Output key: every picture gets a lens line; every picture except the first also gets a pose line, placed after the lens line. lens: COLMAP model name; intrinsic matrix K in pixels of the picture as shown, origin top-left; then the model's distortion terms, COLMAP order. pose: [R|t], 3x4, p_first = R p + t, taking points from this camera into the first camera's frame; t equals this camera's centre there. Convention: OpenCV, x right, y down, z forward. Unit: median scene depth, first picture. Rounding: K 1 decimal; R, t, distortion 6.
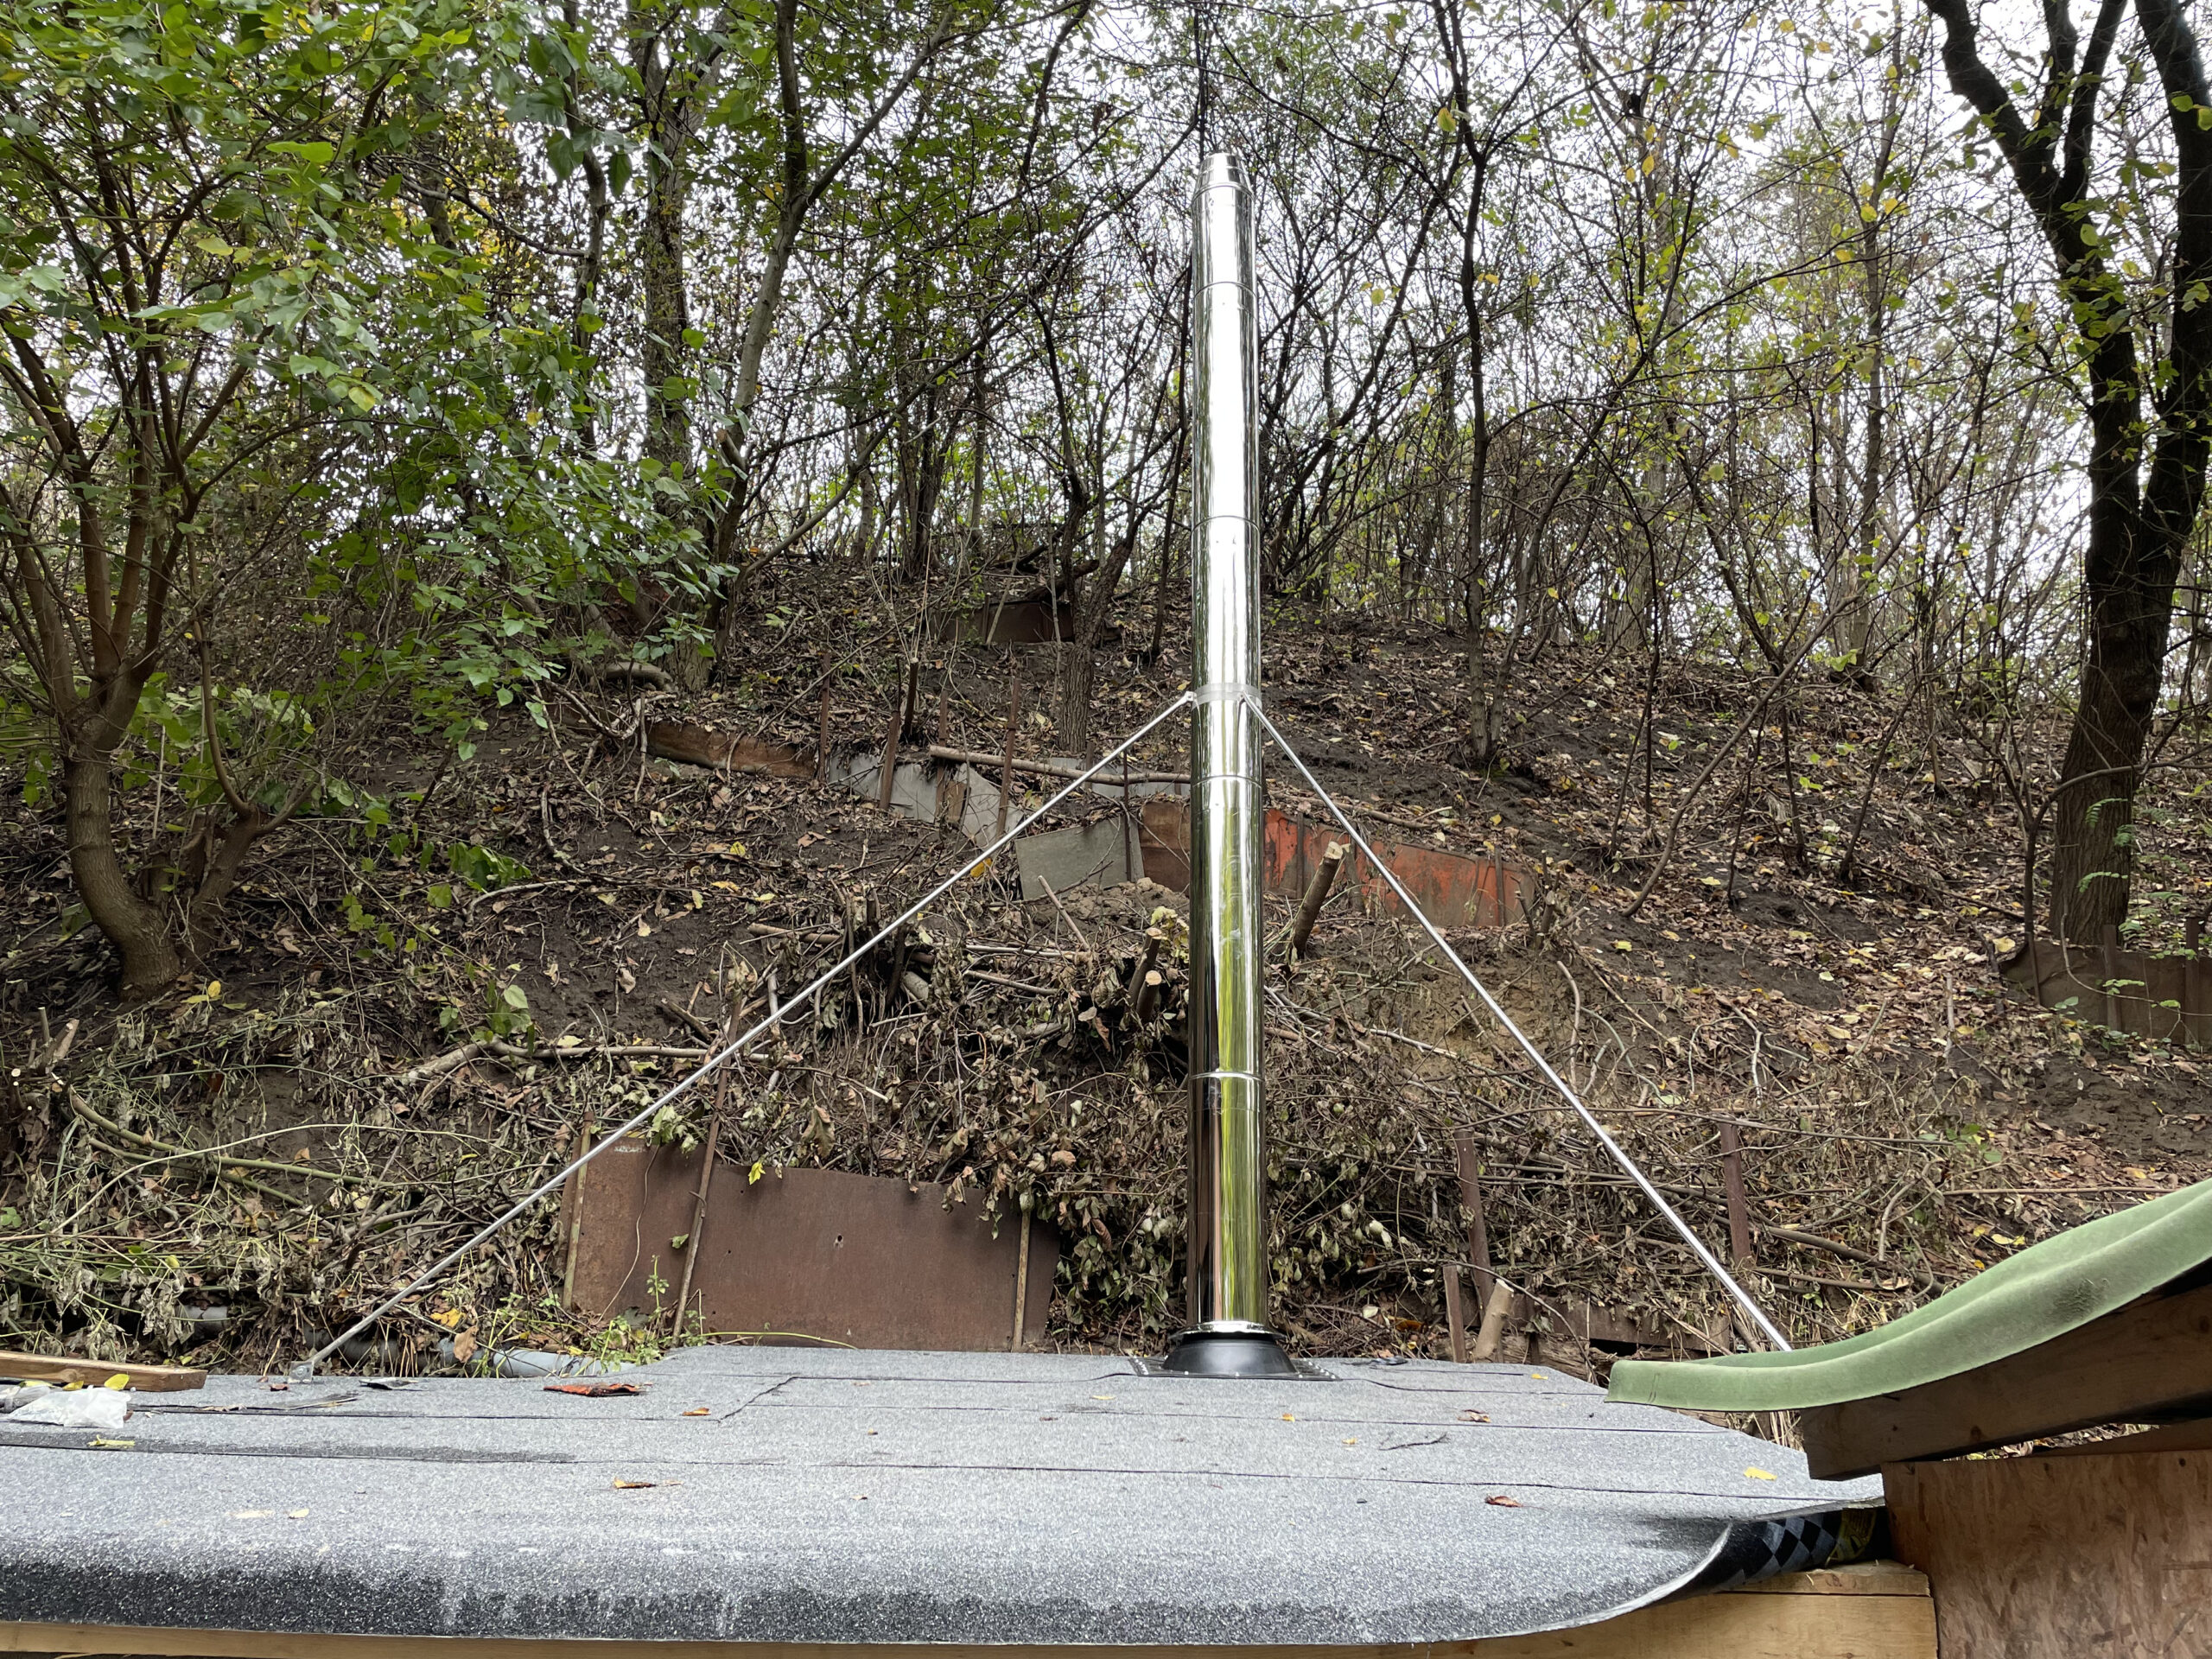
lens RADIAL K [[1673.8, 0, 1101.8], [0, 1673.8, 818.9], [0, 0, 1]] dist [0.091194, -0.116133]
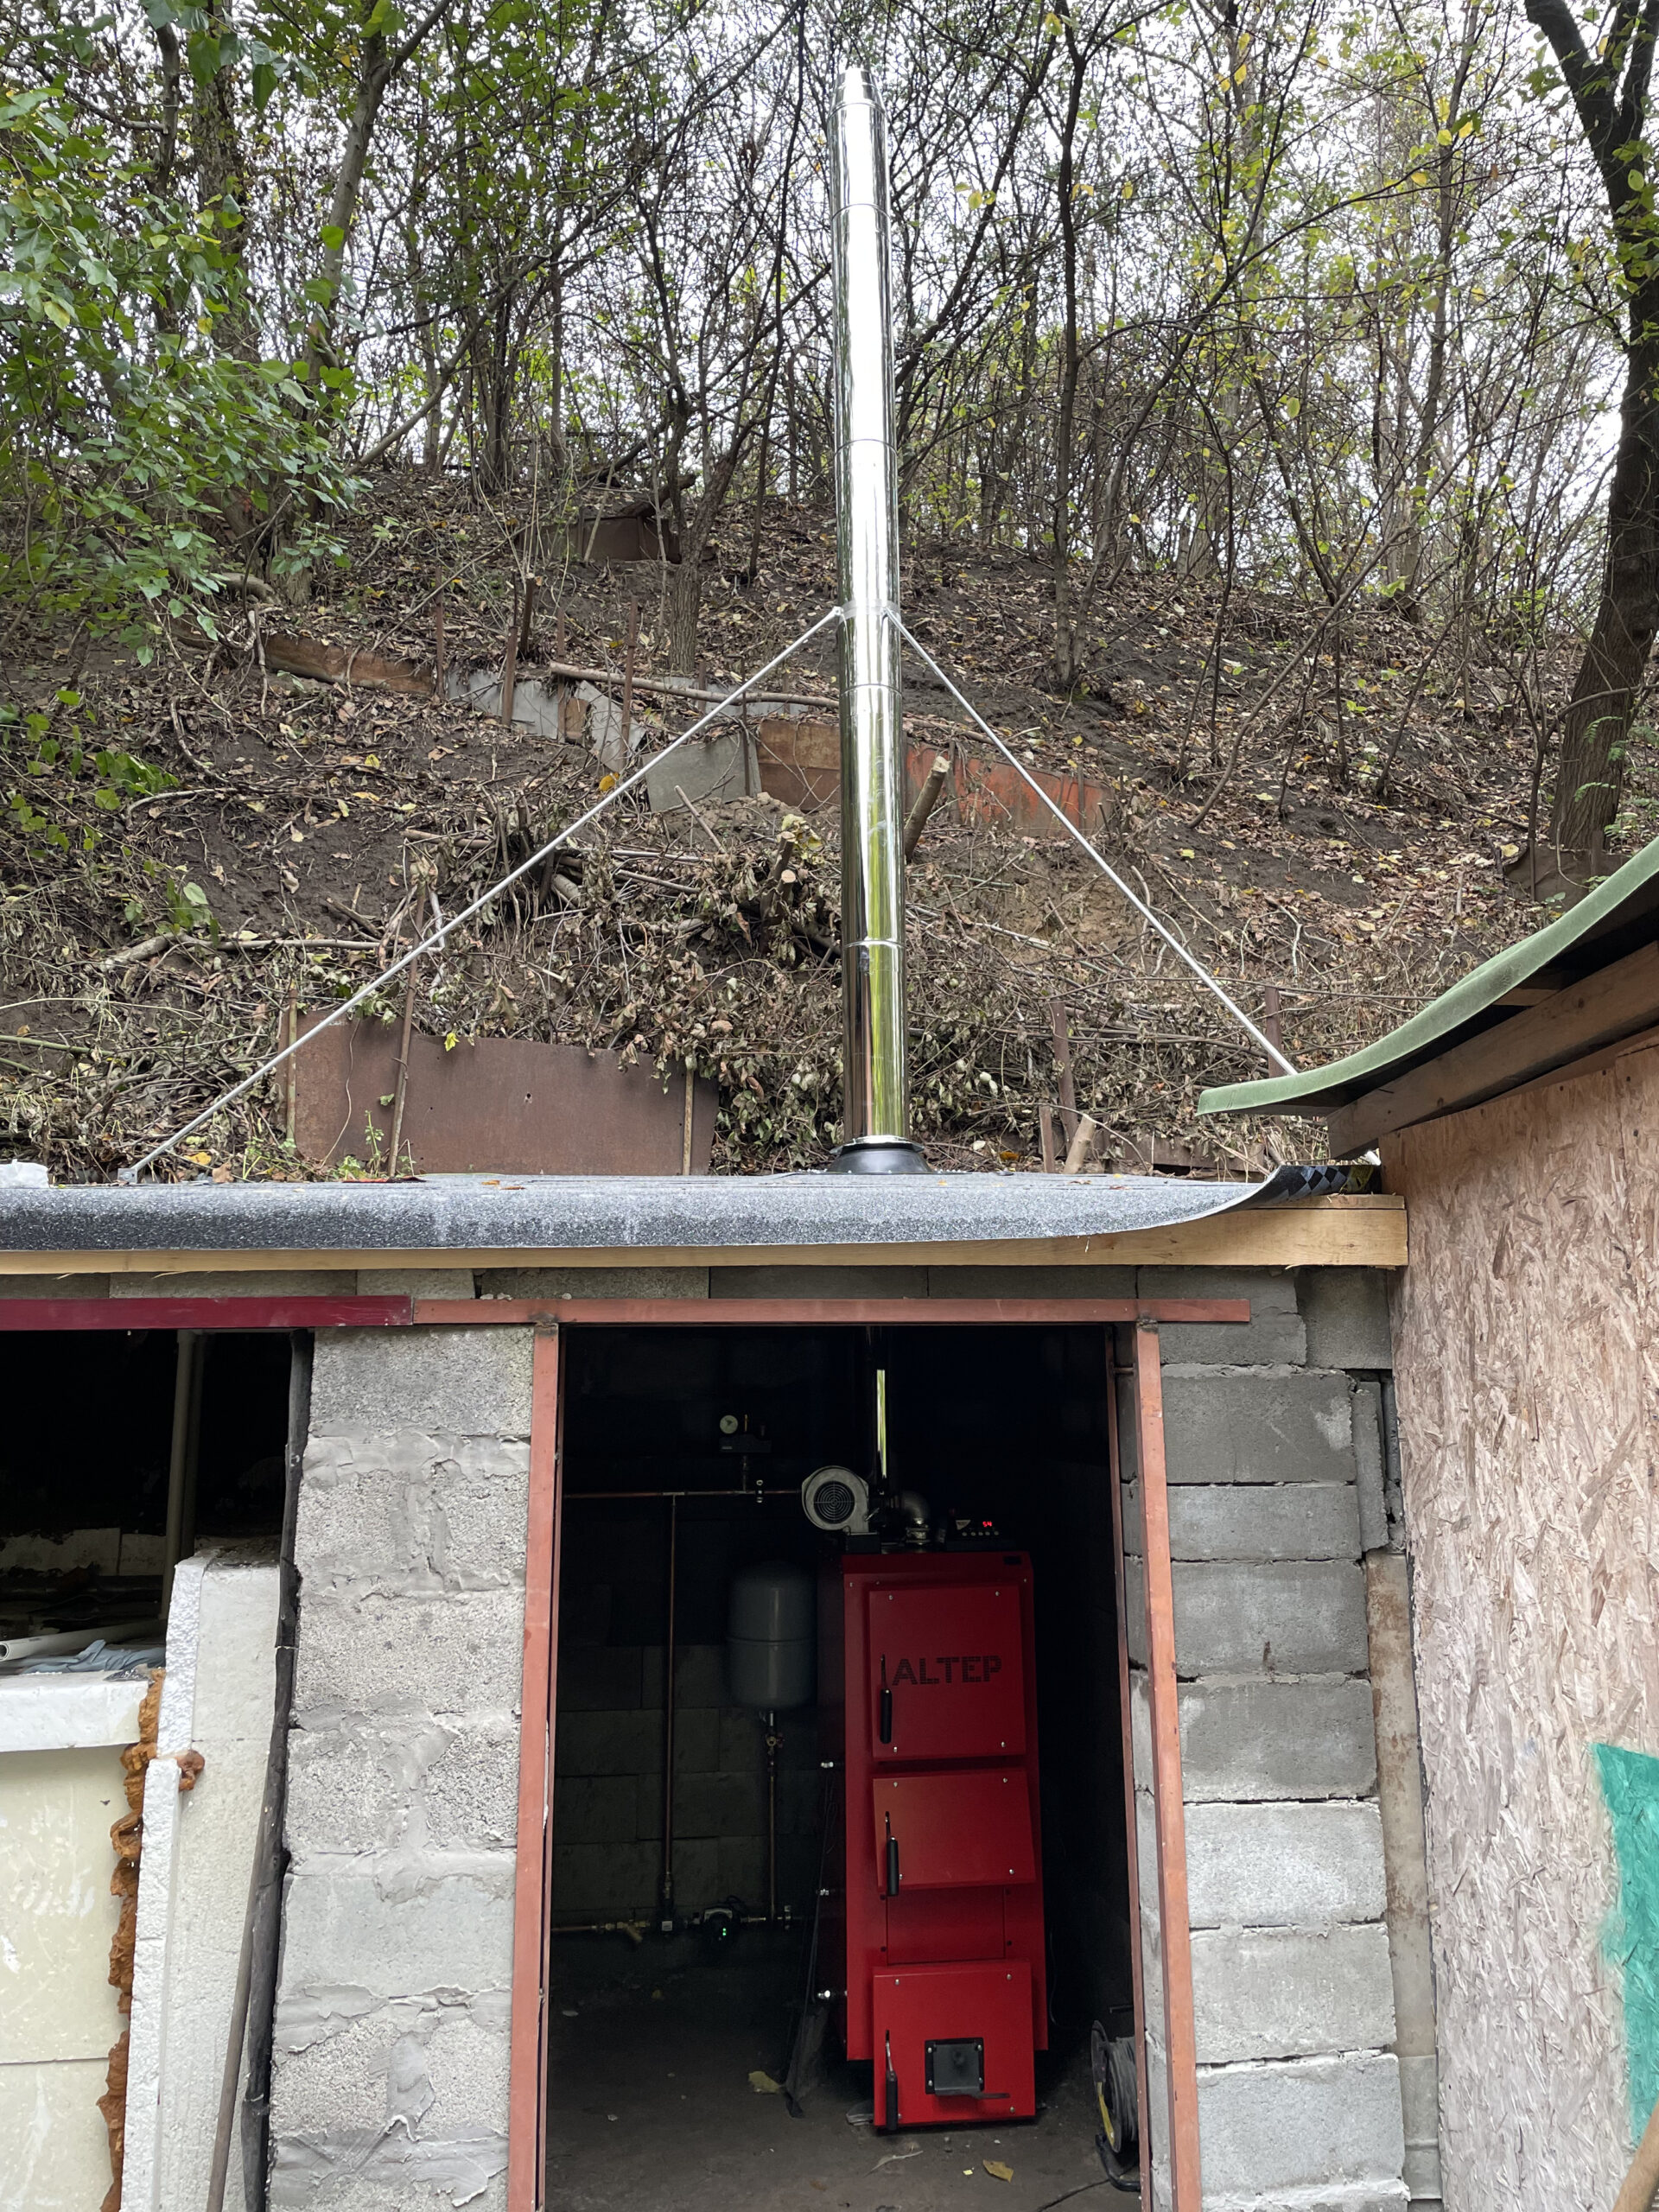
lens RADIAL K [[1673.8, 0, 849.1], [0, 1673.8, 1091.3], [0, 0, 1]] dist [0.091194, -0.116133]
pose [[0.993630, -0.018768, 0.111121, -0.045969], [-0.003287, 0.980788, 0.195051, 0.014228], [-0.112647, -0.194174, 0.974478, -0.104808]]
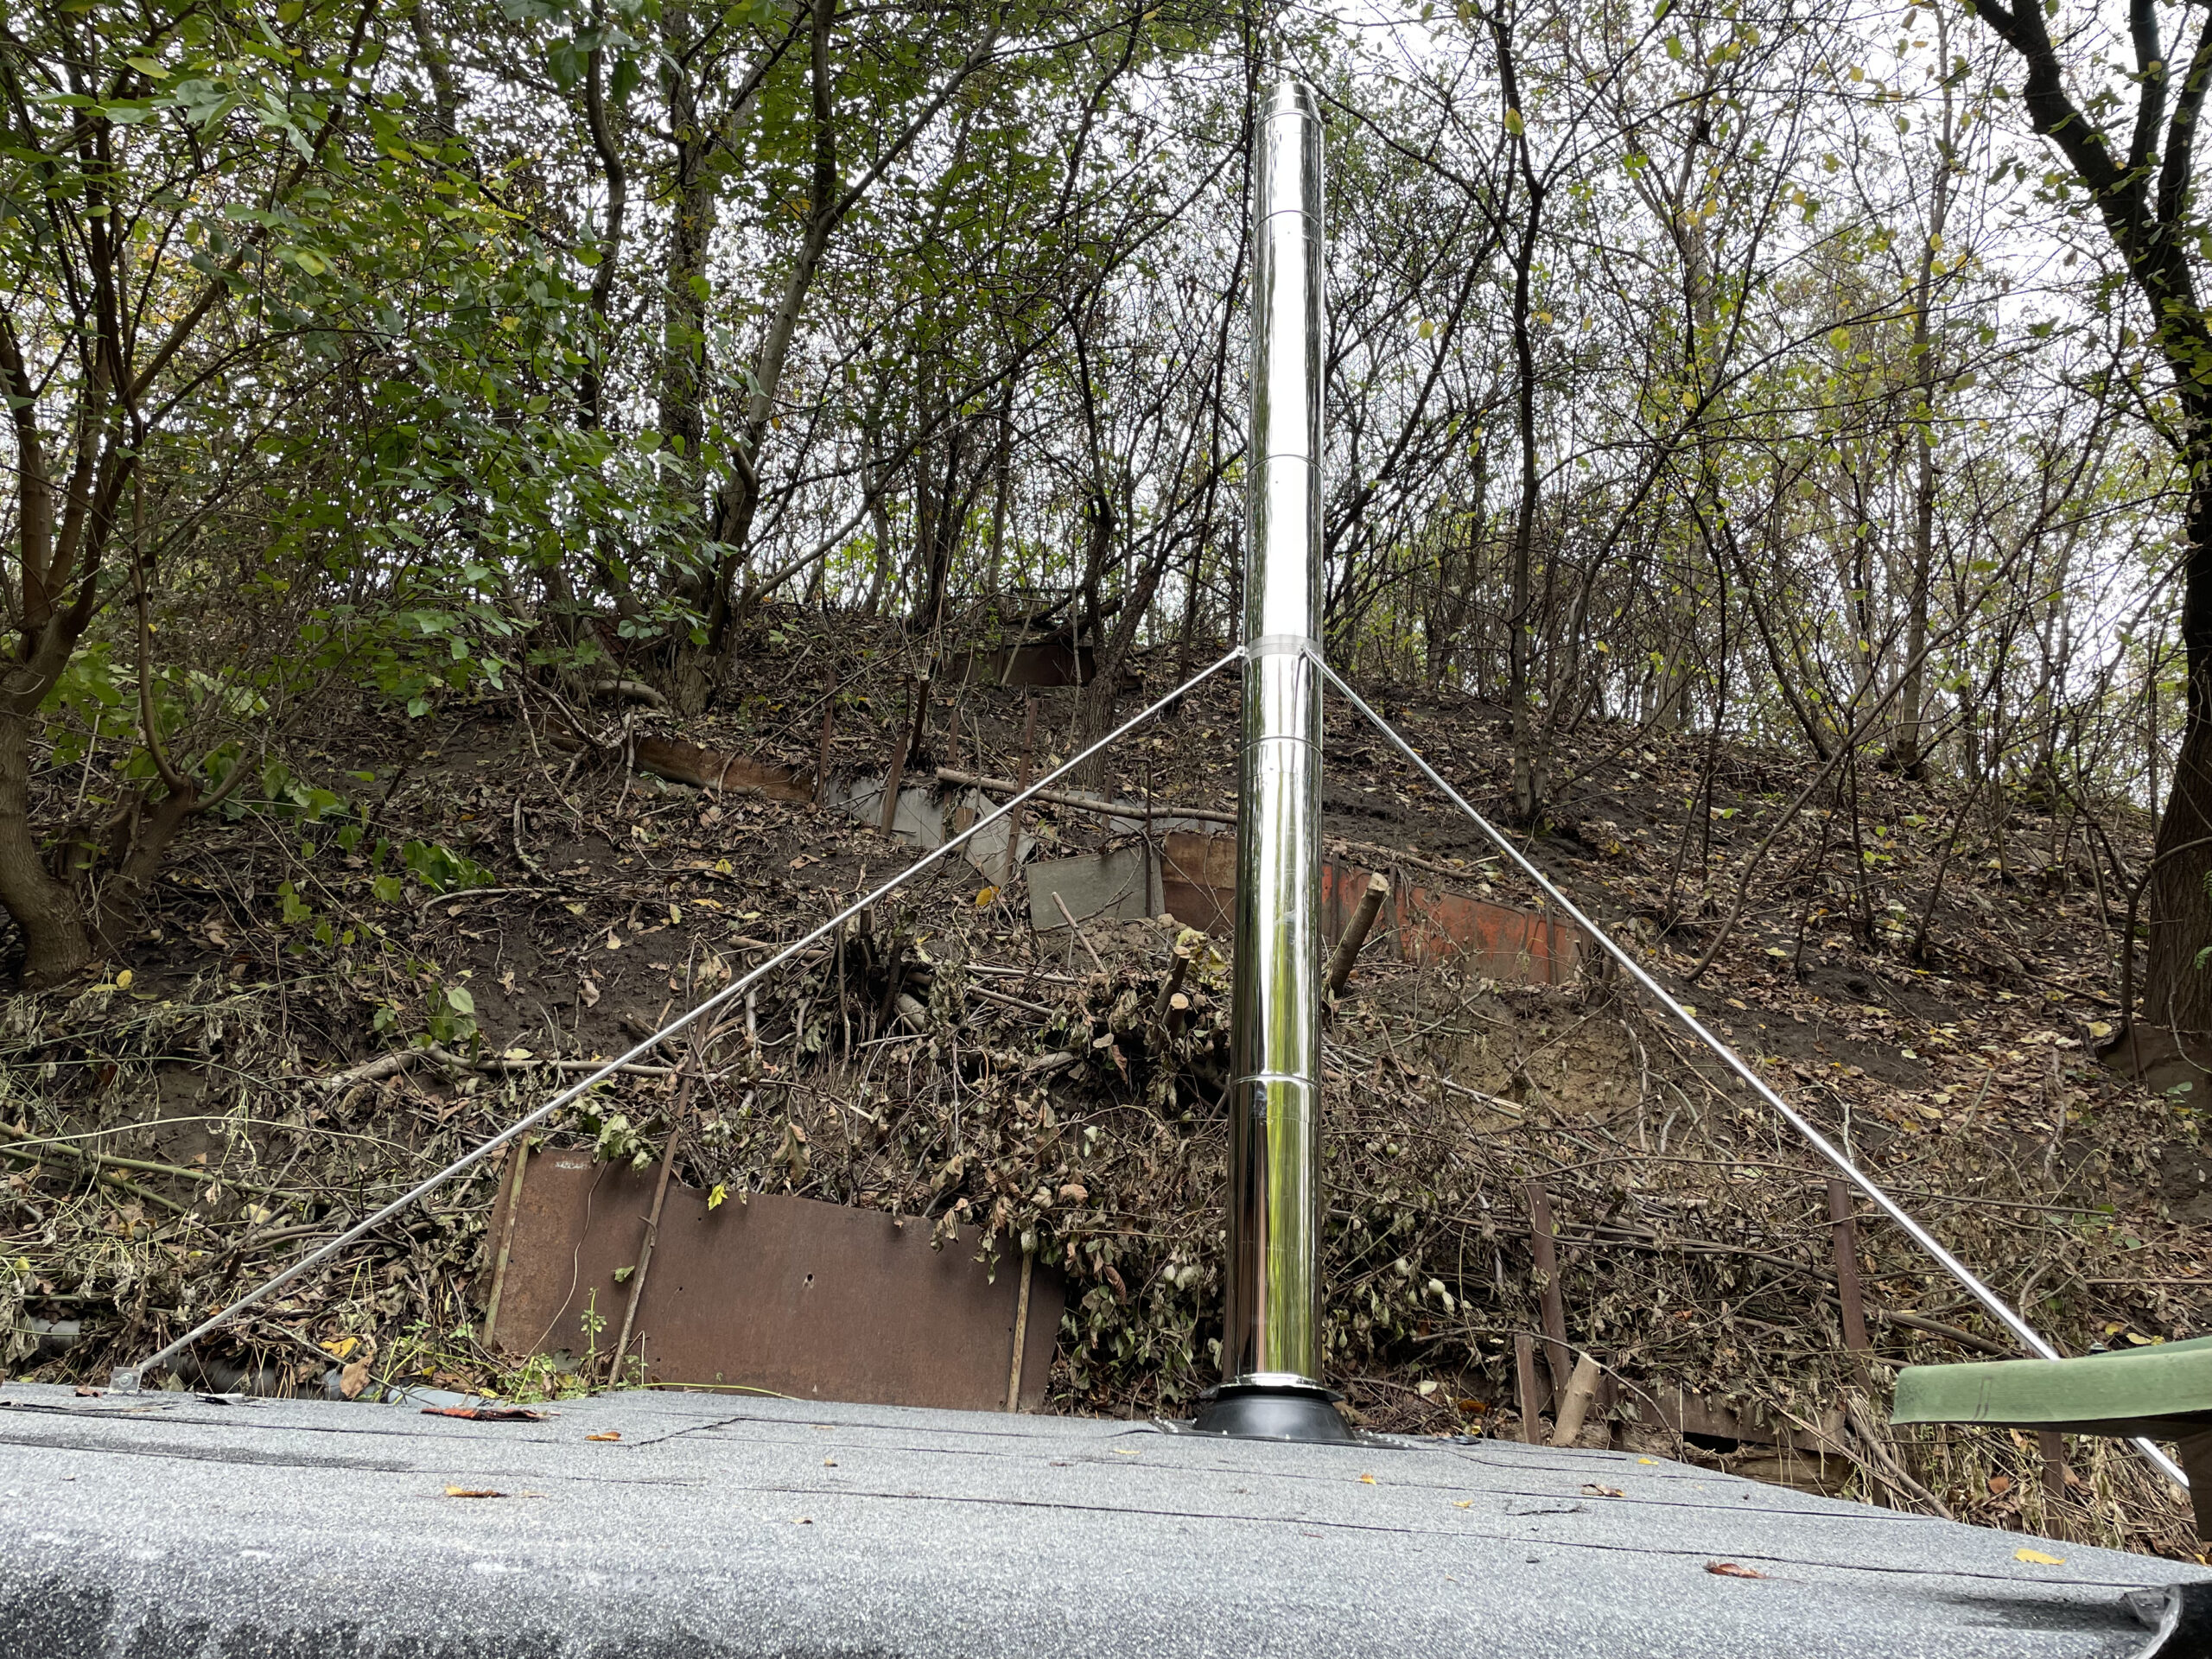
lens RADIAL K [[1673.8, 0, 1099.7], [0, 1673.8, 801.8], [0, 0, 1]] dist [0.091194, -0.116133]
pose [[0.999340, 0.036026, -0.004671, -0.008975], [-0.036274, 0.996569, -0.074396, 0.046868], [0.001975, 0.074516, 0.997218, 0.088448]]
